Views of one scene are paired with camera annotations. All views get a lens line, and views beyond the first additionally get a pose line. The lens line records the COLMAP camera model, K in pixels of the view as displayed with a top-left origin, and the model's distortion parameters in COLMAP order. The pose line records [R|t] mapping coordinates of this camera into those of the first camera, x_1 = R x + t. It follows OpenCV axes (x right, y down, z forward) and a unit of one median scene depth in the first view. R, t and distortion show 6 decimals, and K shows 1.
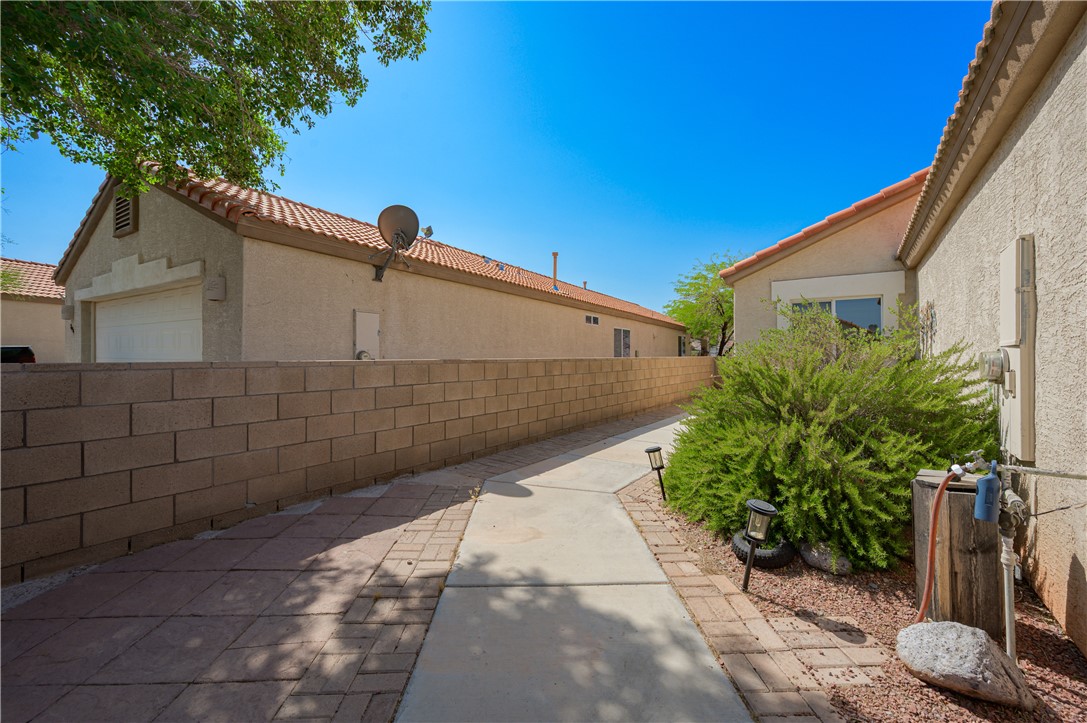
lens RADIAL K [[429.7, 0, 543.5], [0, 429.7, 361.5], [0, 0, 1]] dist [-0.000843, 0.000329]
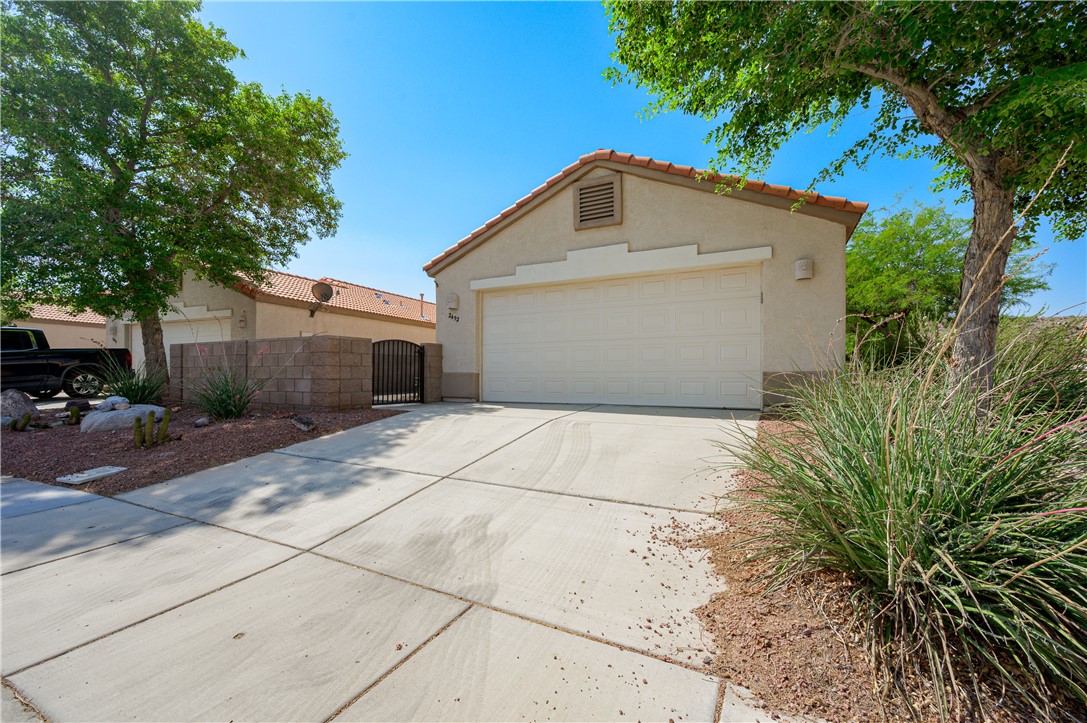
lens RADIAL K [[447.8, 0, 549.7], [0, 447.8, 372.4], [0, 0, 1]] dist [0.000411, -0.000254]
pose [[0.982897, 0.004095, 0.184109, 0.190685], [-0.002331, 0.999949, -0.009796, 0.054953], [-0.184140, 0.009199, 0.982857, -0.730072]]
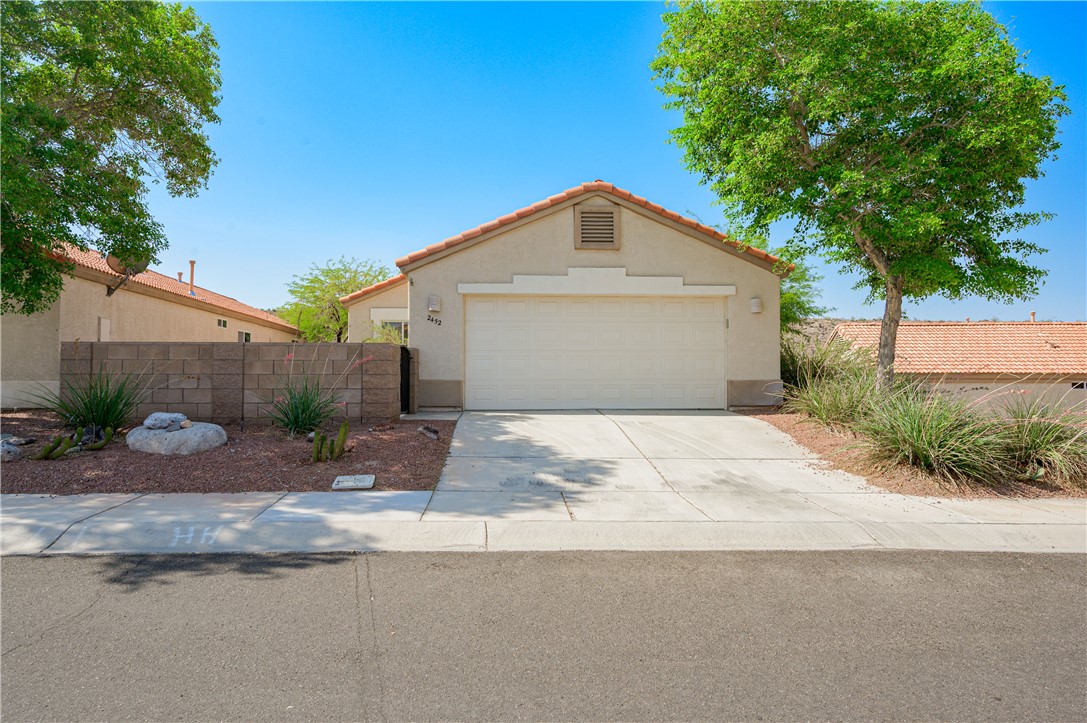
lens RADIAL K [[647.4, 0, 543.5], [0, 647.4, 361.5], [0, 0, 1]] dist [-0.000731, 0.000398]
pose [[0.760578, 0.017429, 0.649013, -0.362083], [-0.000923, 0.999668, -0.025764, 0.045303], [-0.649246, 0.018997, 0.760341, -0.839826]]
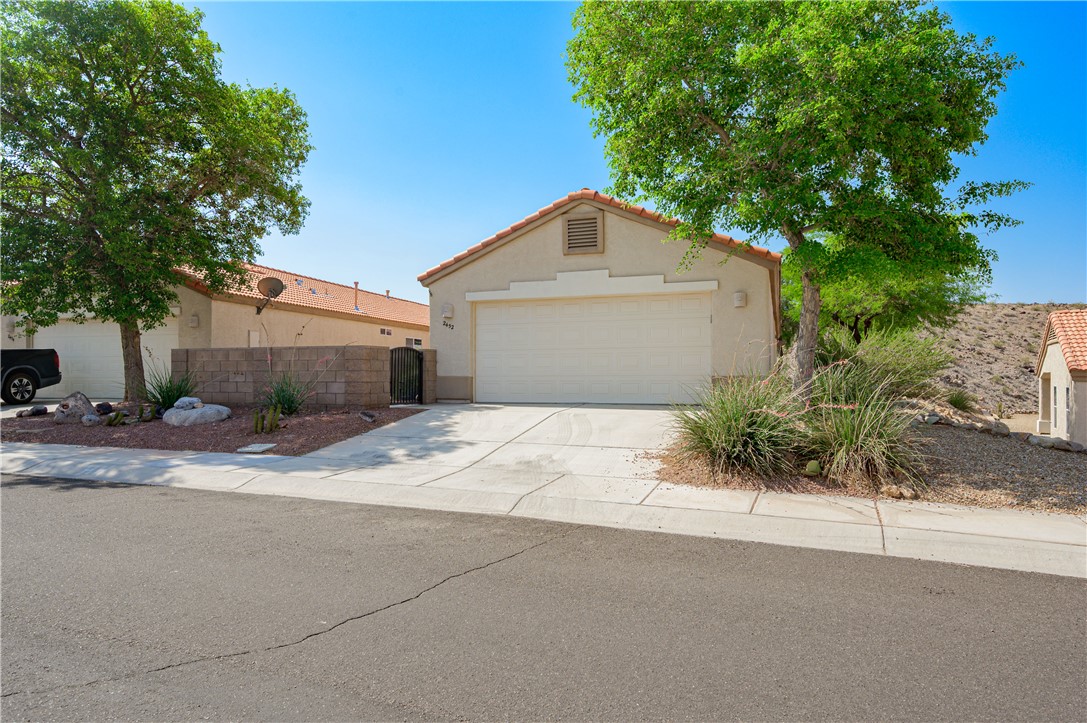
lens RADIAL K [[649.9, 0, 556.6], [0, 649.9, 378.5], [0, 0, 1]] dist [-0.003037, -0.000765]
pose [[0.949123, 0.000960, 0.314904, -0.018446], [-0.000589, 0.999999, -0.001273, 0.054031], [-0.314905, 0.001023, 0.949123, -1.155069]]
